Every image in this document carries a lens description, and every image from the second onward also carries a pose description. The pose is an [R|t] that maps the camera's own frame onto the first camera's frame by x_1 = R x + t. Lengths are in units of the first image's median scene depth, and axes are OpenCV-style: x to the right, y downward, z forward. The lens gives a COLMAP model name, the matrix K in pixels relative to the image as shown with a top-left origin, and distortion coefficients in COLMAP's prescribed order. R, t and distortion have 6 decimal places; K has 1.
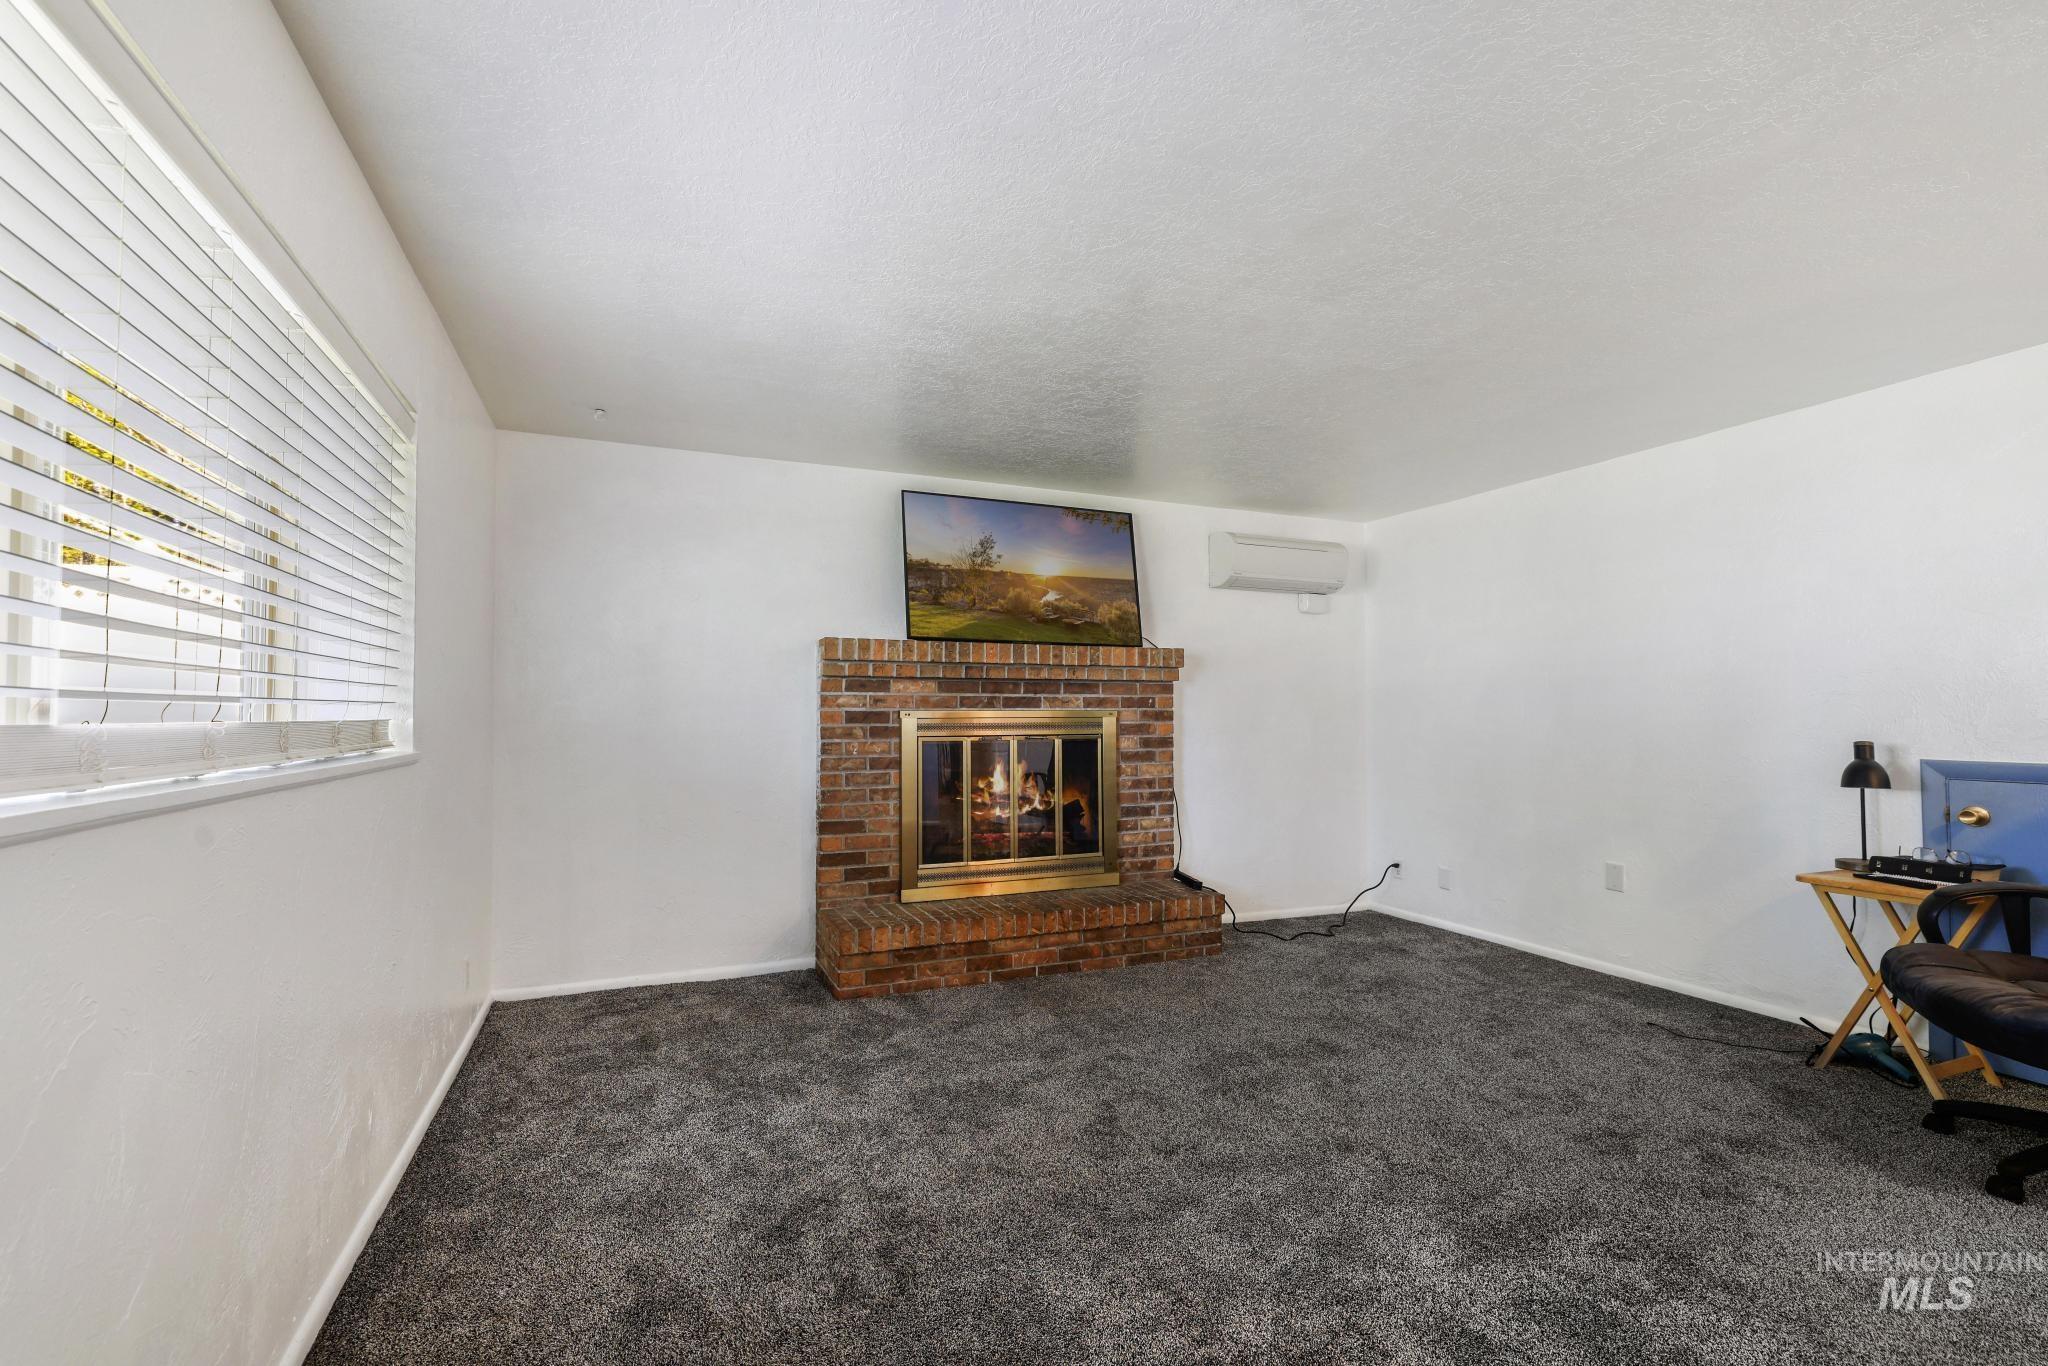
lens RADIAL K [[873.1, 0, 1013.6], [0, 873.1, 685.1], [0, 0, 1]] dist [-0.001149, 0.000082]
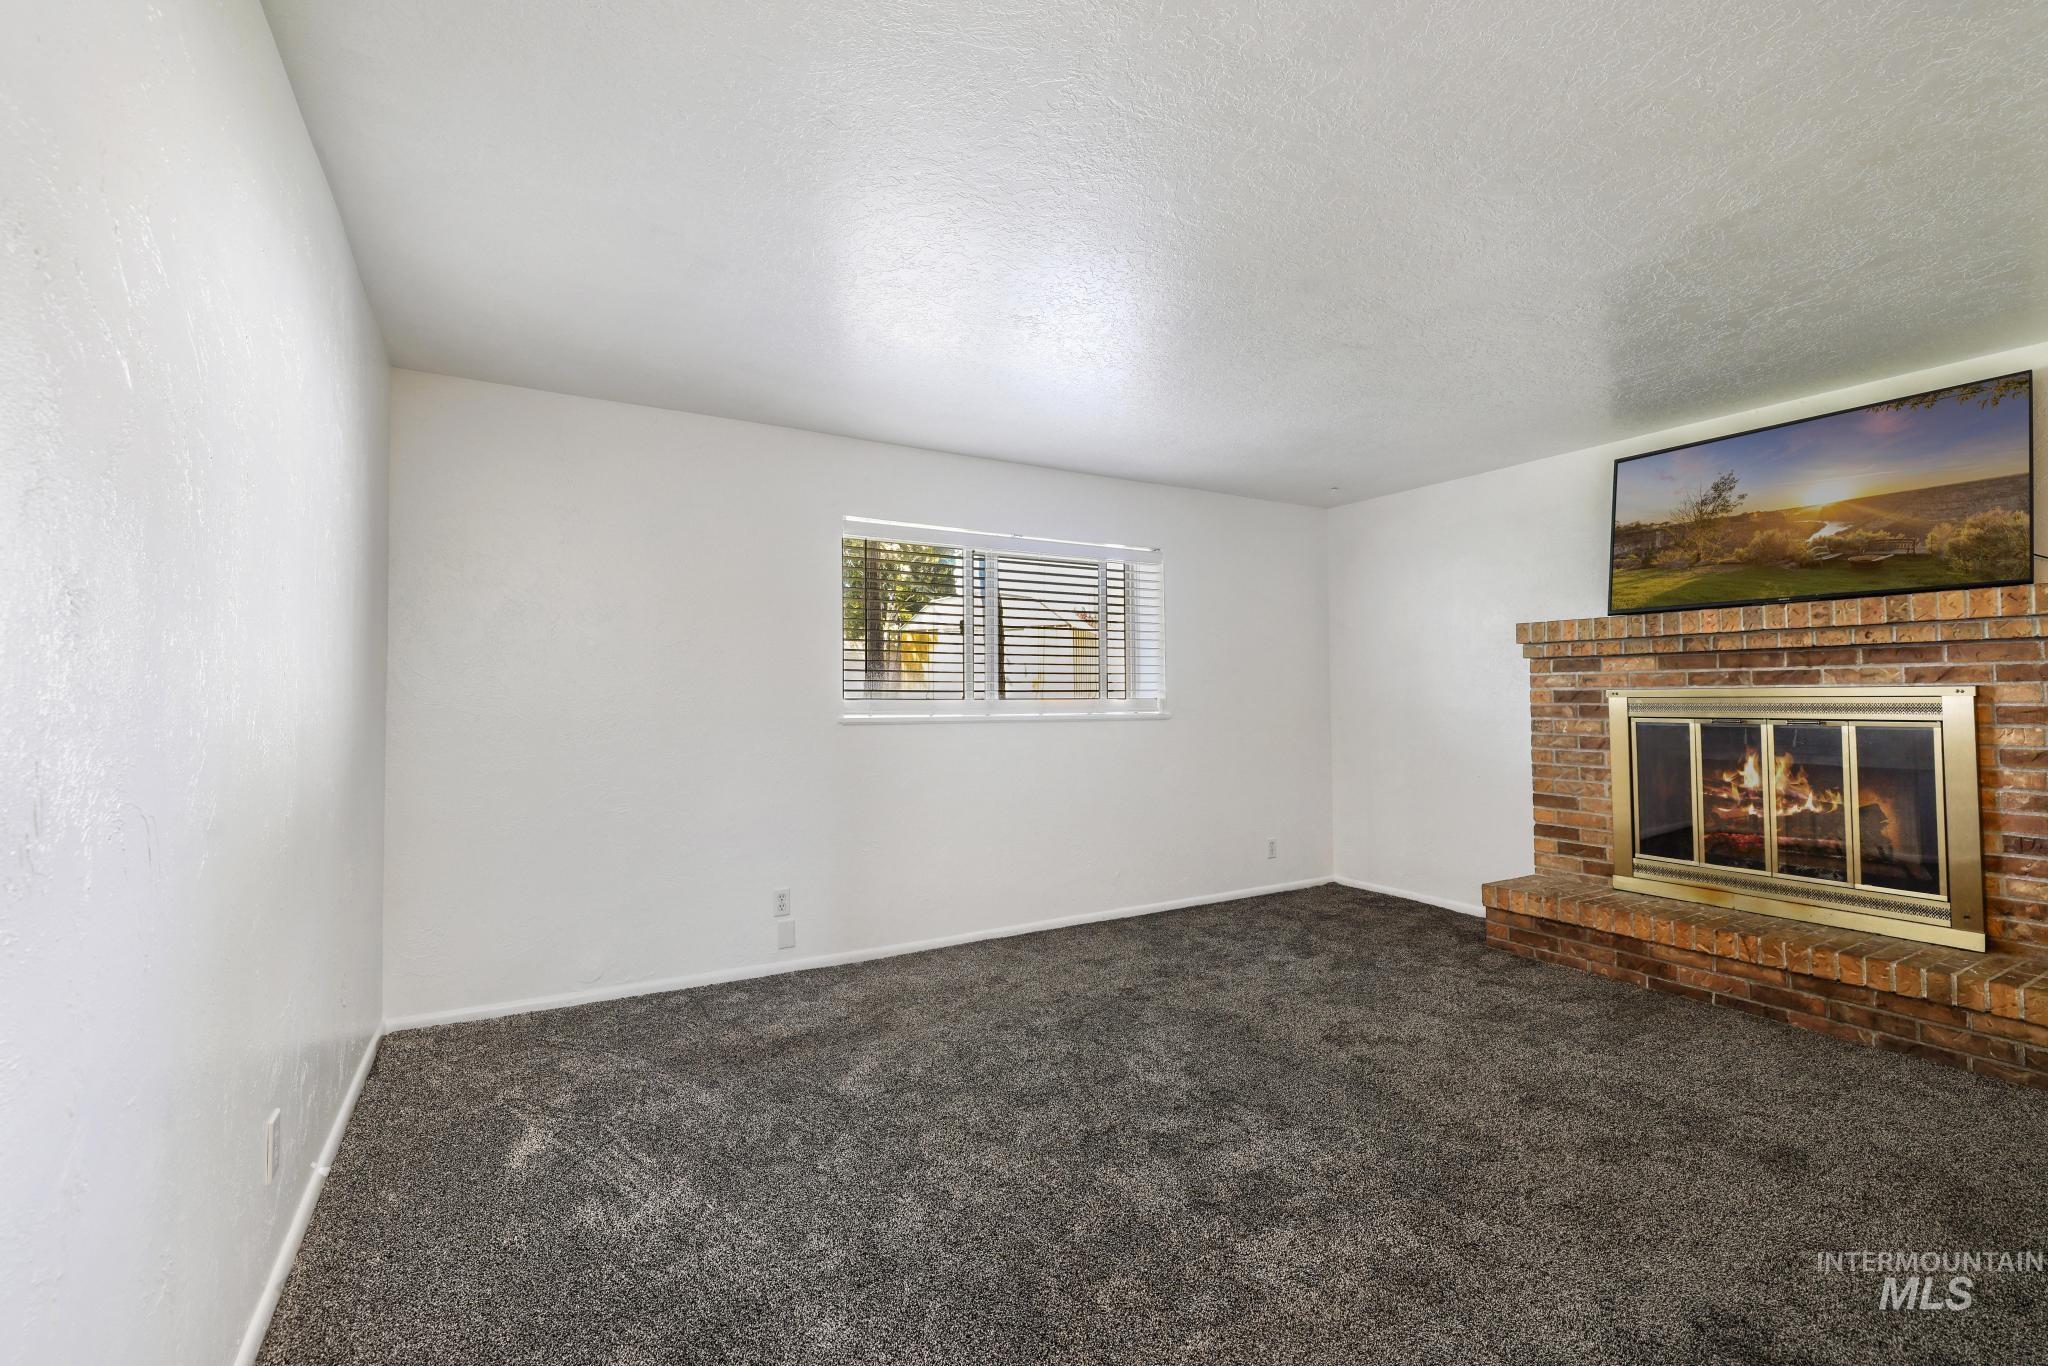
lens RADIAL K [[873.1, 0, 1003.9], [0, 873.1, 668.9], [0, 0, 1]] dist [-0.001149, 0.000082]
pose [[0.114130, -0.031571, -0.992964, 0.738546], [0.038419, 0.998888, -0.027344, 0.006818], [0.992723, -0.035028, 0.115216, 0.218653]]
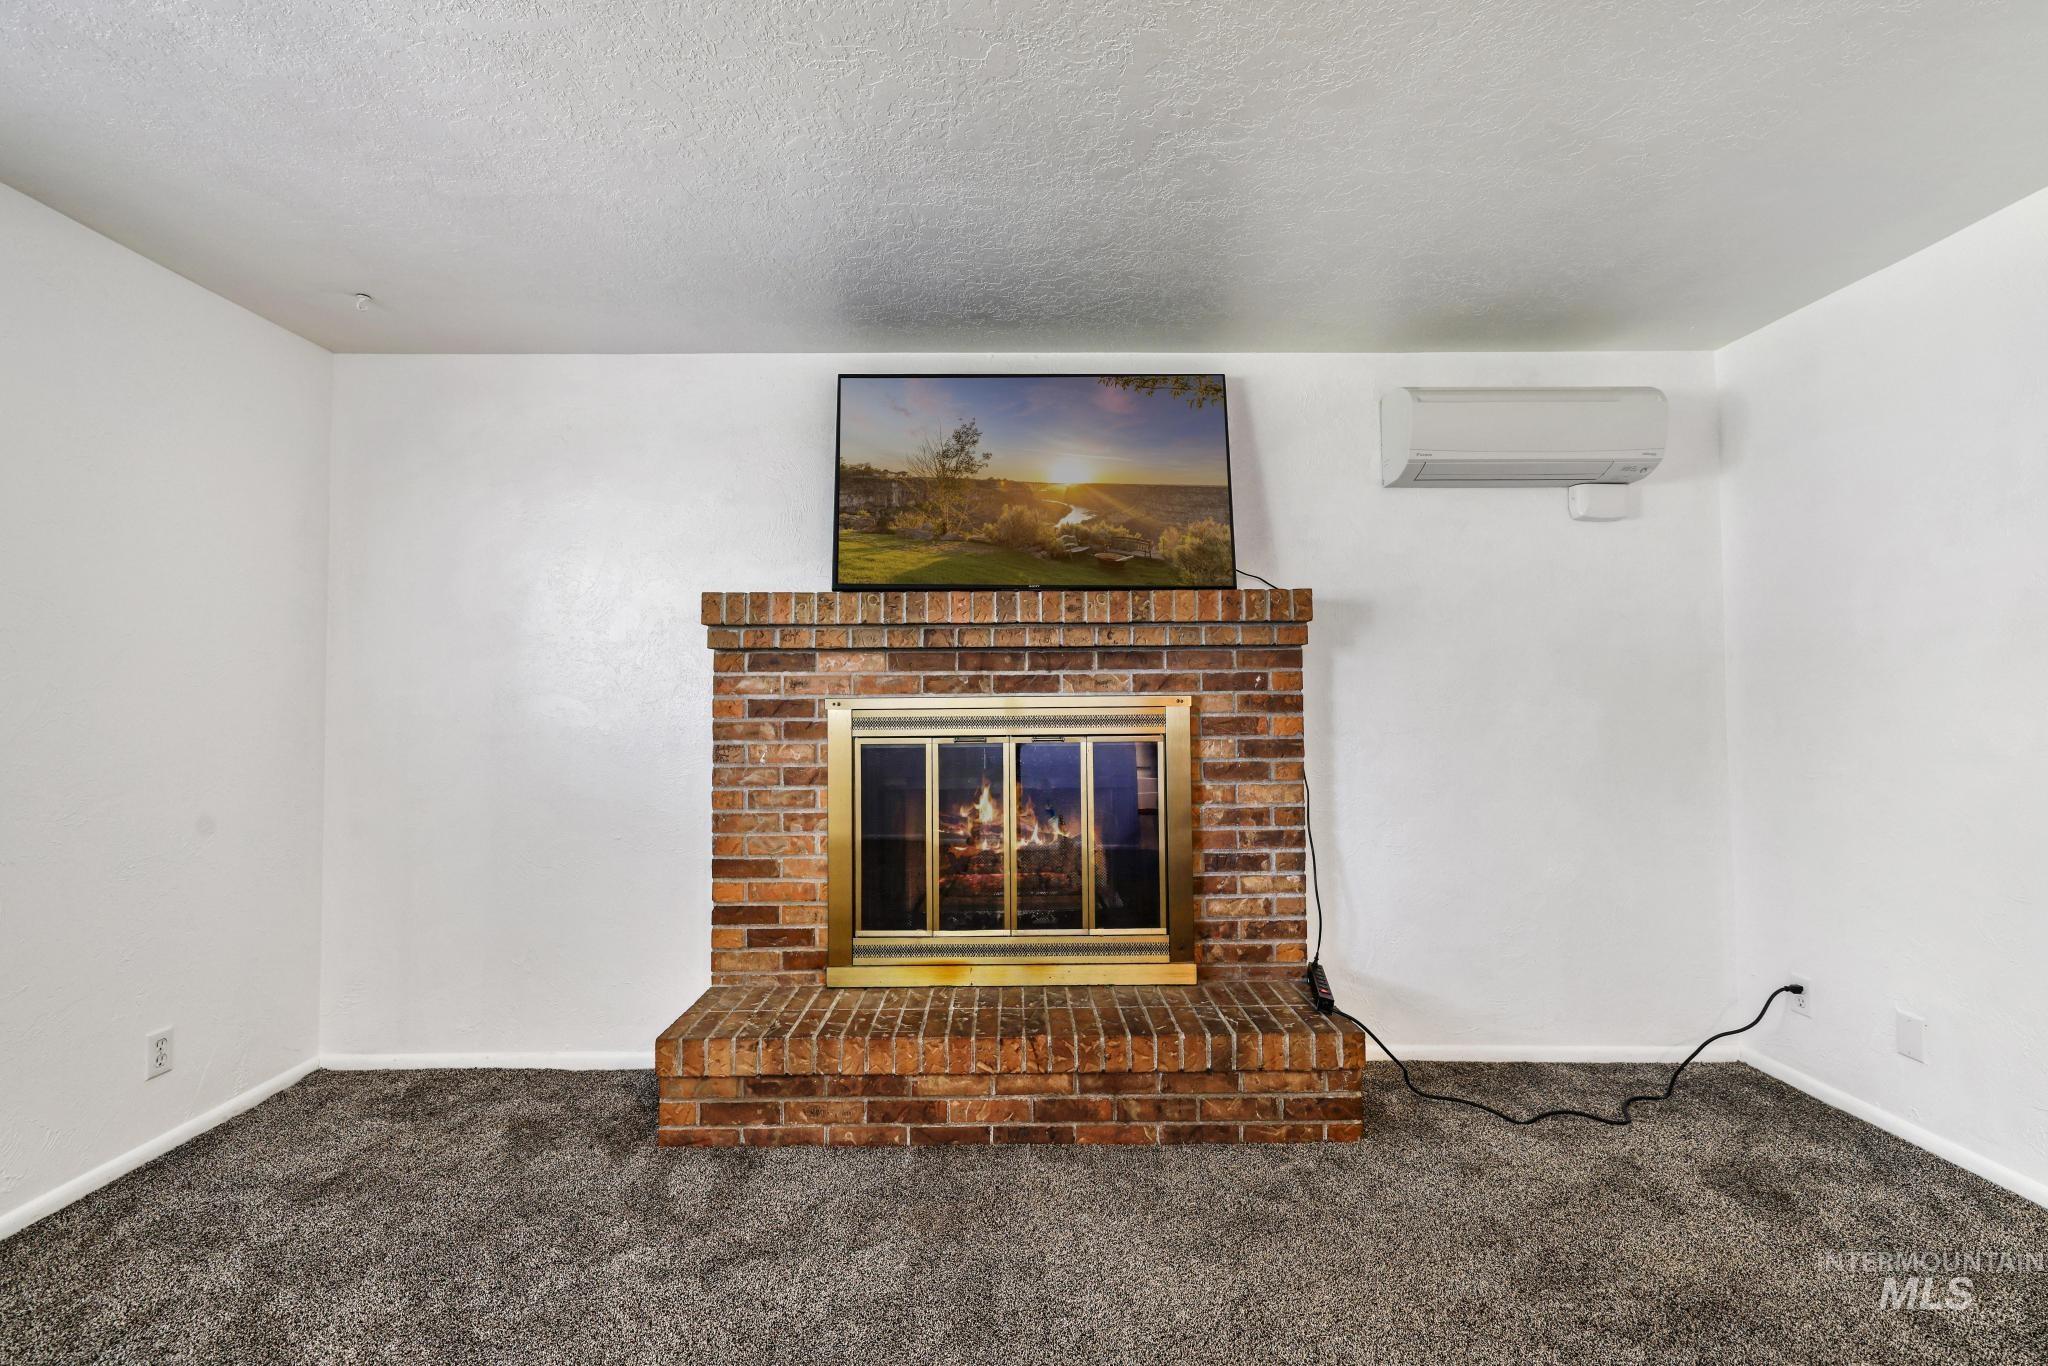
lens RADIAL K [[873.1, 0, 1026.7], [0, 873.1, 667.6], [0, 0, 1]] dist [-0.001149, 0.000082]
pose [[0.927722, -0.020608, -0.372703, 0.257943], [0.018334, 0.999785, -0.009643, 0.014651], [0.372822, 0.002113, 0.927900, 0.424239]]
